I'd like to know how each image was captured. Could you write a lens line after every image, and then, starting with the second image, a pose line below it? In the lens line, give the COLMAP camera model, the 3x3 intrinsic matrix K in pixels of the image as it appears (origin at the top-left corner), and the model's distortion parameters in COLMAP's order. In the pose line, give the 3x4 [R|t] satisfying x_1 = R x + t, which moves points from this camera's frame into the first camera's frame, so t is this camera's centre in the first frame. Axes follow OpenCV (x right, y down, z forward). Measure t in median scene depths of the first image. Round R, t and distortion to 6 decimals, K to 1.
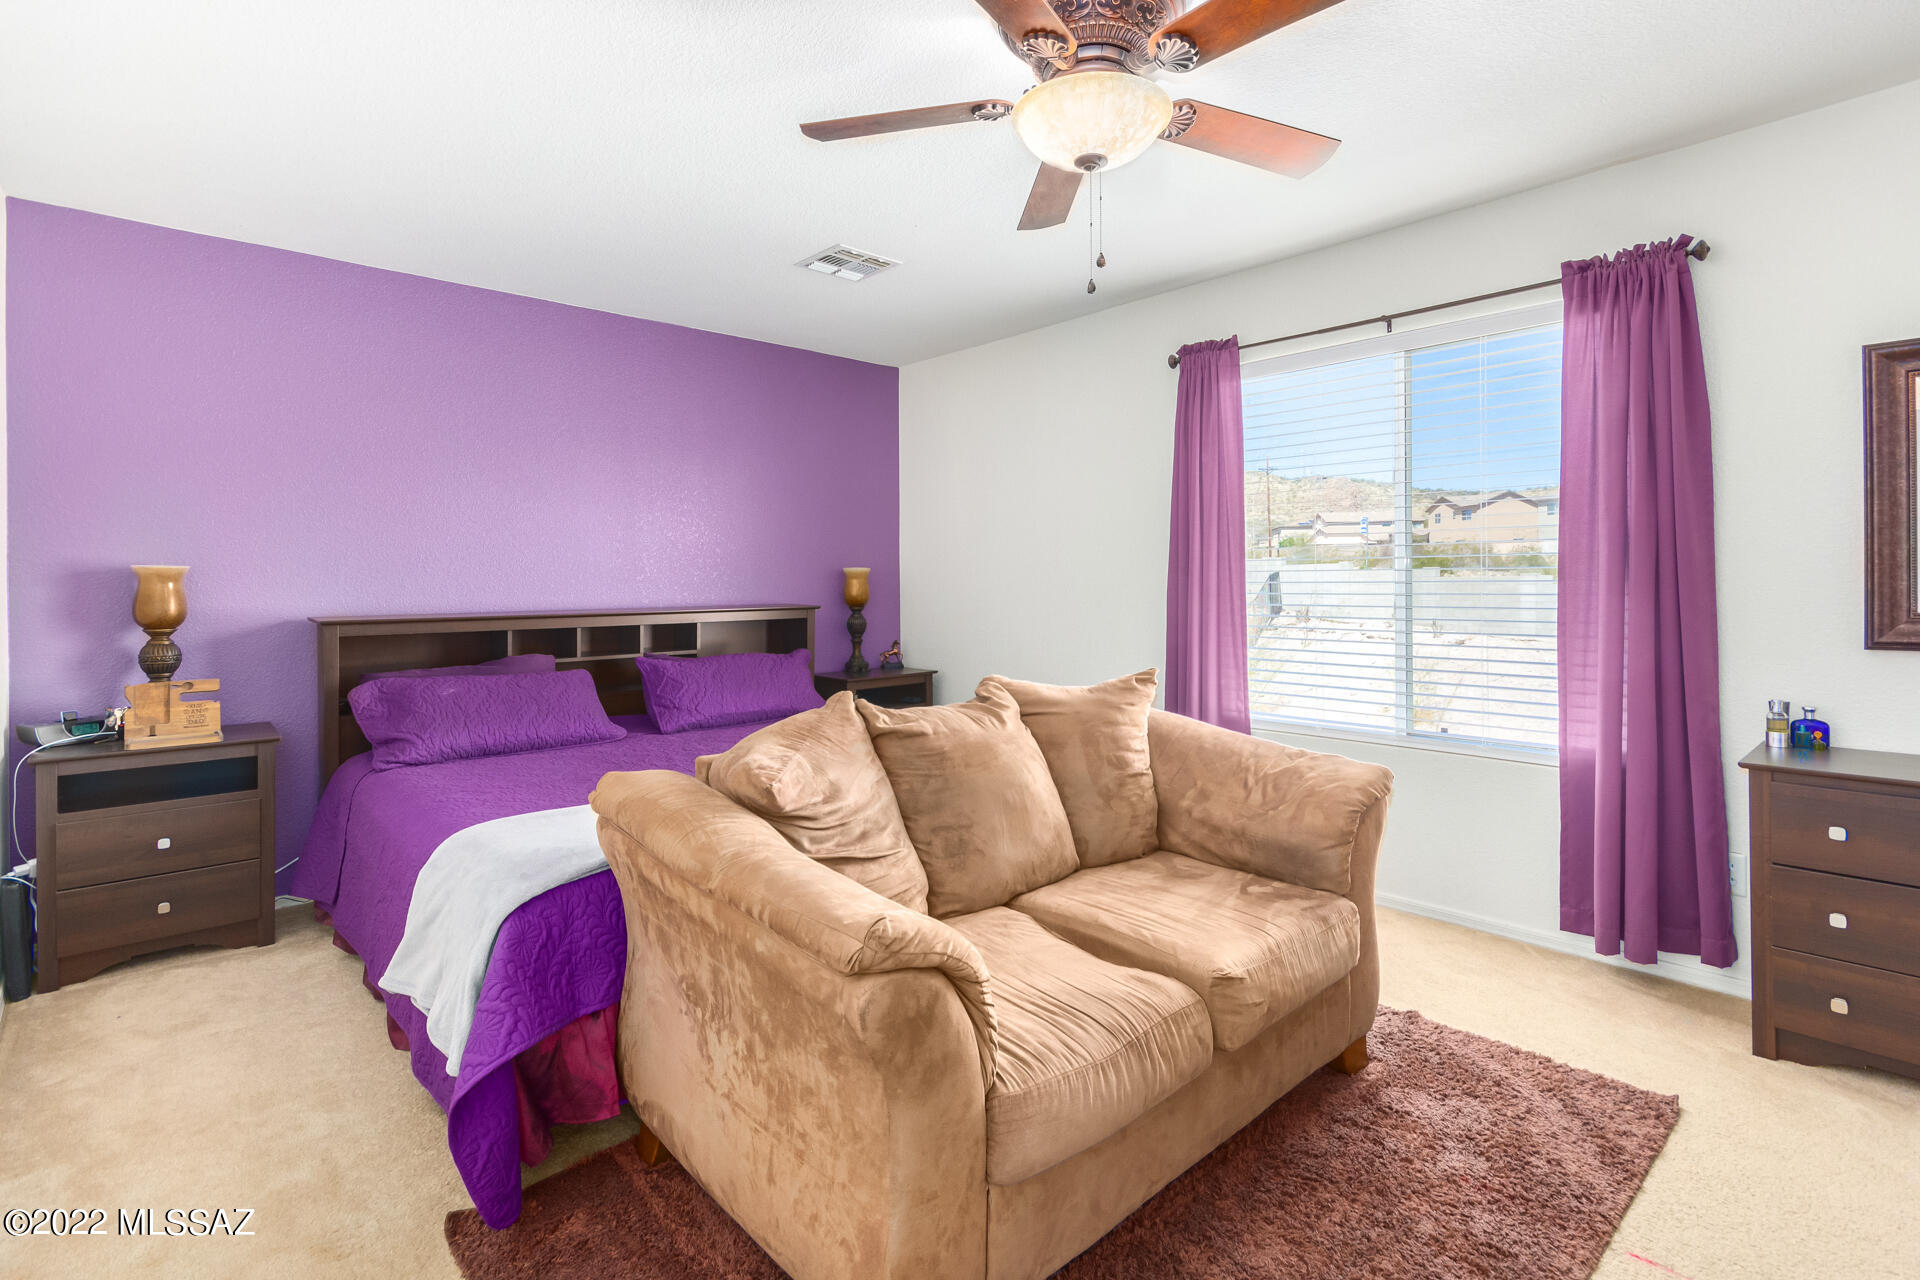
lens RADIAL K [[923.8, 0, 965.1], [0, 923.8, 579.3], [0, 0, 1]] dist [-0.000806, -0.000578]
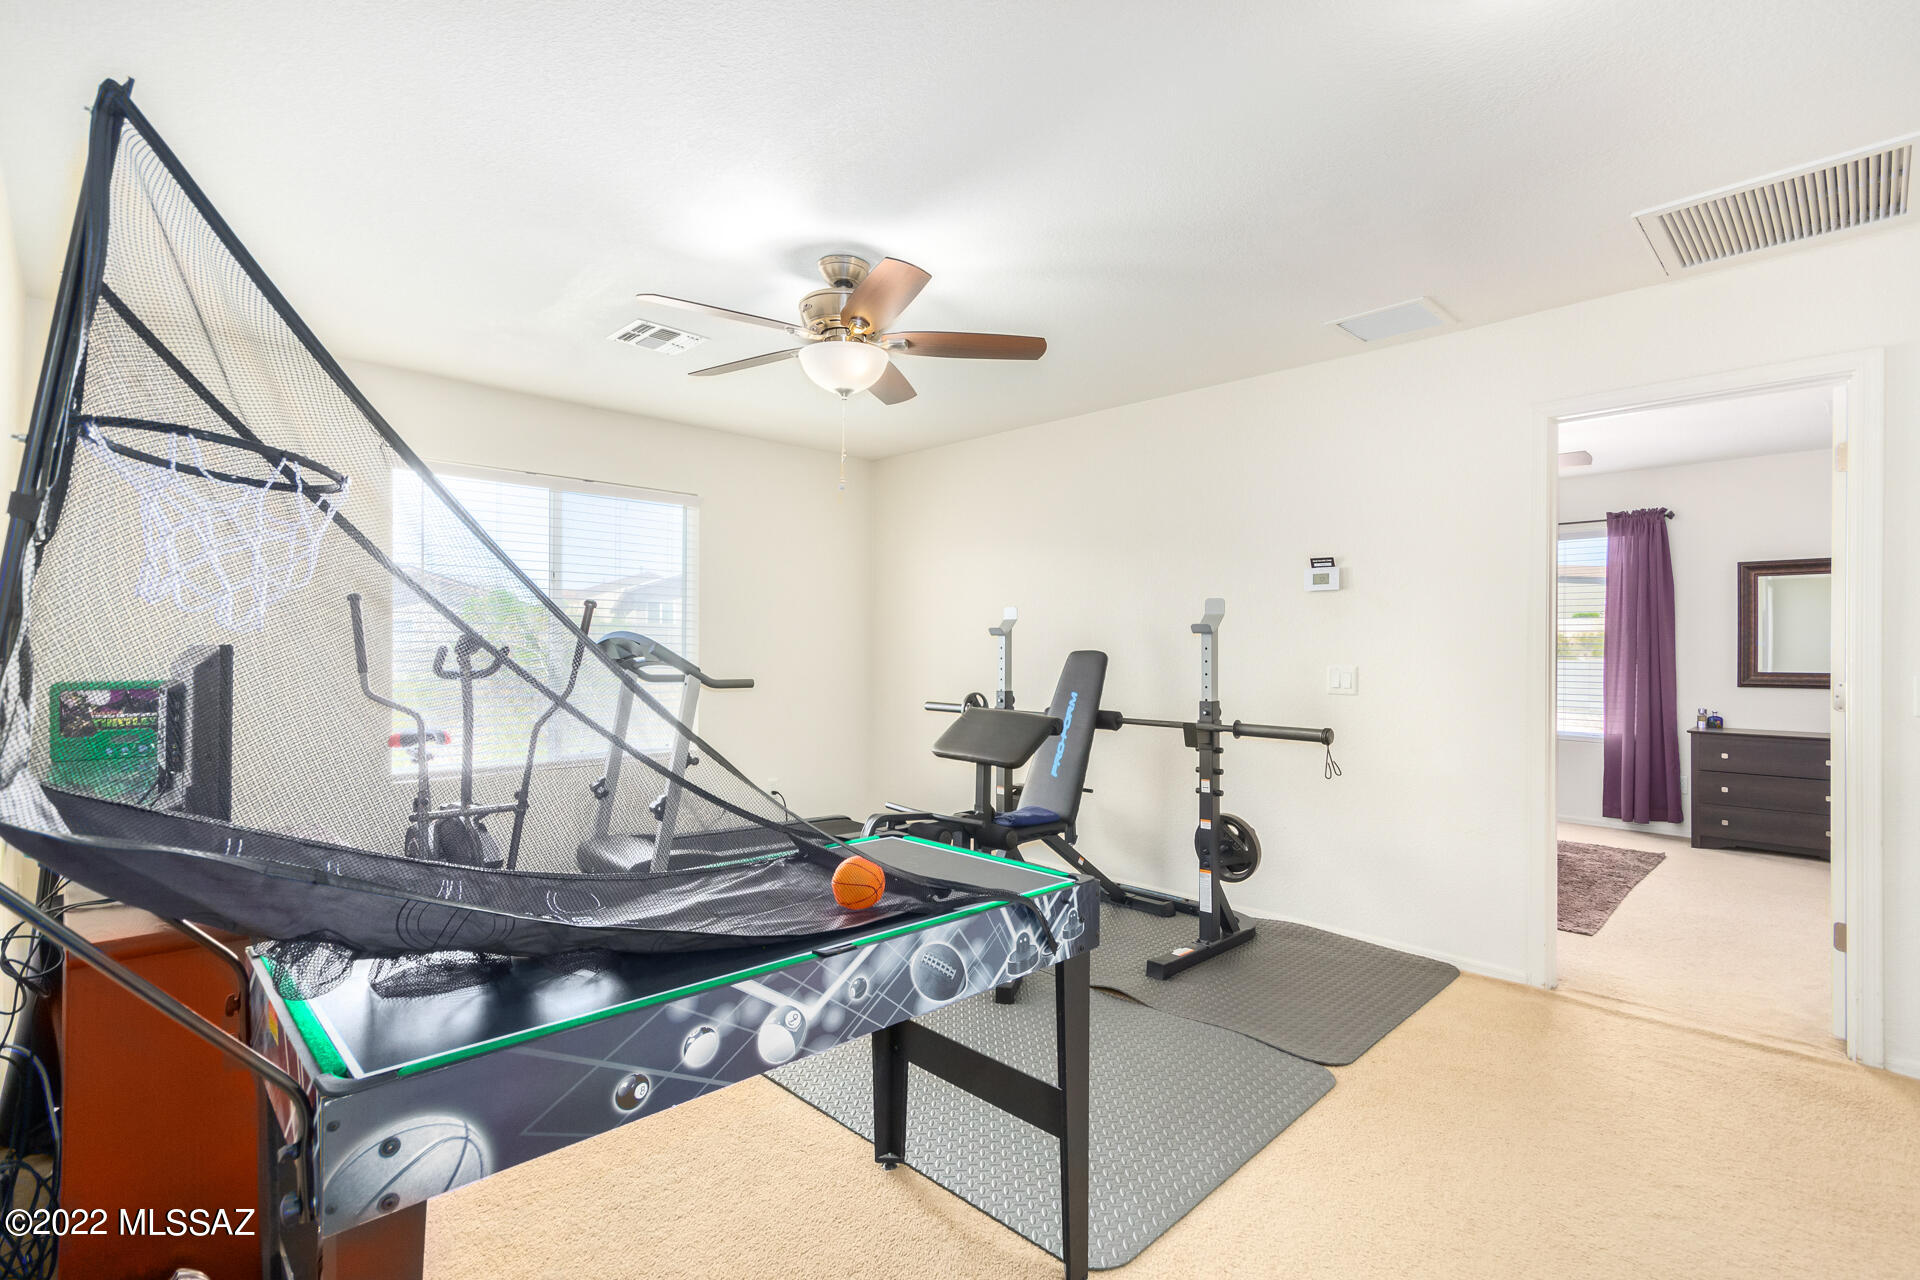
lens RADIAL K [[895.3, 0, 963.7], [0, 895.3, 641.2], [0, 0, 1]] dist [0.000267, 0.000511]
pose [[0.999285, 0.013616, 0.035261, -1.040304], [-0.013247, 0.999855, -0.010687, 0.009056], [-0.035401, 0.010212, 0.999321, -1.169192]]
